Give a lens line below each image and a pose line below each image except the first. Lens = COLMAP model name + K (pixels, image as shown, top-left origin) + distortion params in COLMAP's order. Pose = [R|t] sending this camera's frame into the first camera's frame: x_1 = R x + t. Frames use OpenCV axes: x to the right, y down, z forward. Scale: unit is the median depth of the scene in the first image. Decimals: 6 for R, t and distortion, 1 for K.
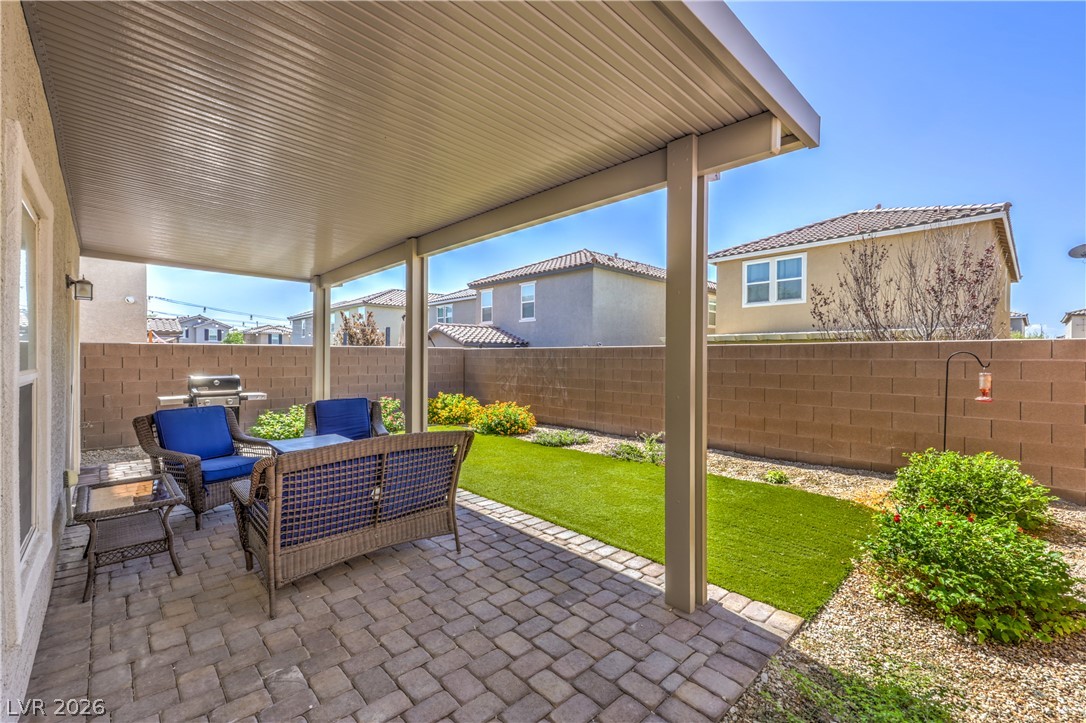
lens RADIAL K [[453.1, 0, 550.1], [0, 453.1, 374.8], [0, 0, 1]] dist [0.000273, 0.000010]
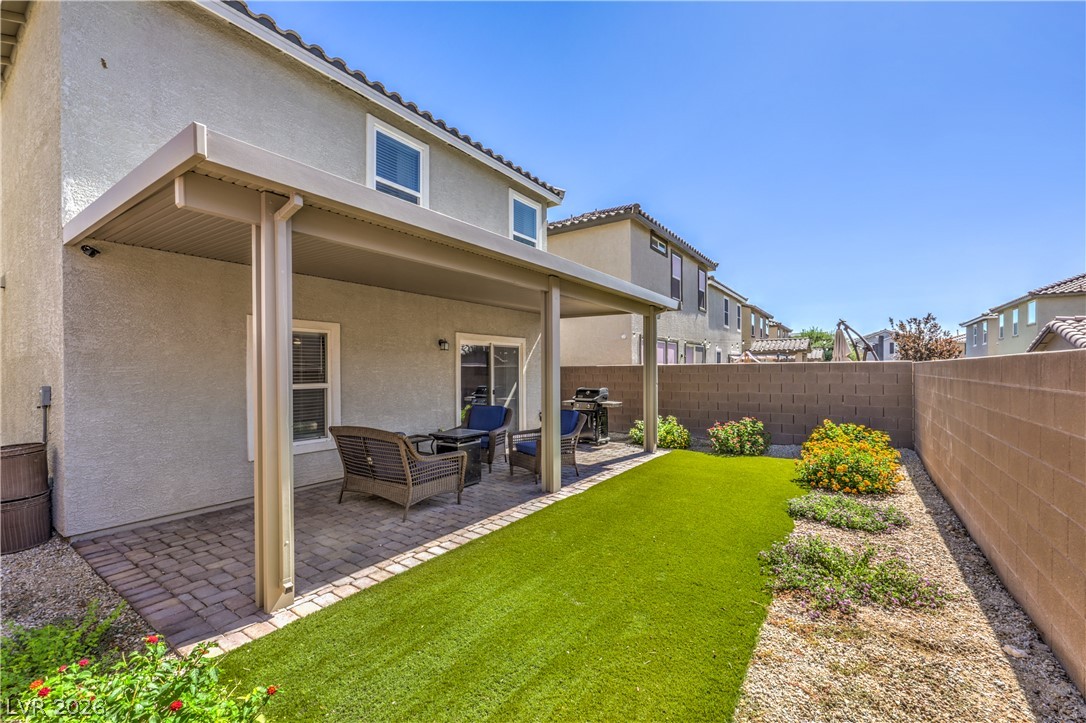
lens RADIAL K [[440.6, 0, 550.4], [0, 440.6, 365.1], [0, 0, 1]] dist [0.001890, 0.000231]
pose [[0.210341, -0.016282, -0.977492, 1.051374], [-0.031077, 0.999245, -0.023332, -0.060376], [0.977134, 0.035285, 0.209676, 0.977027]]
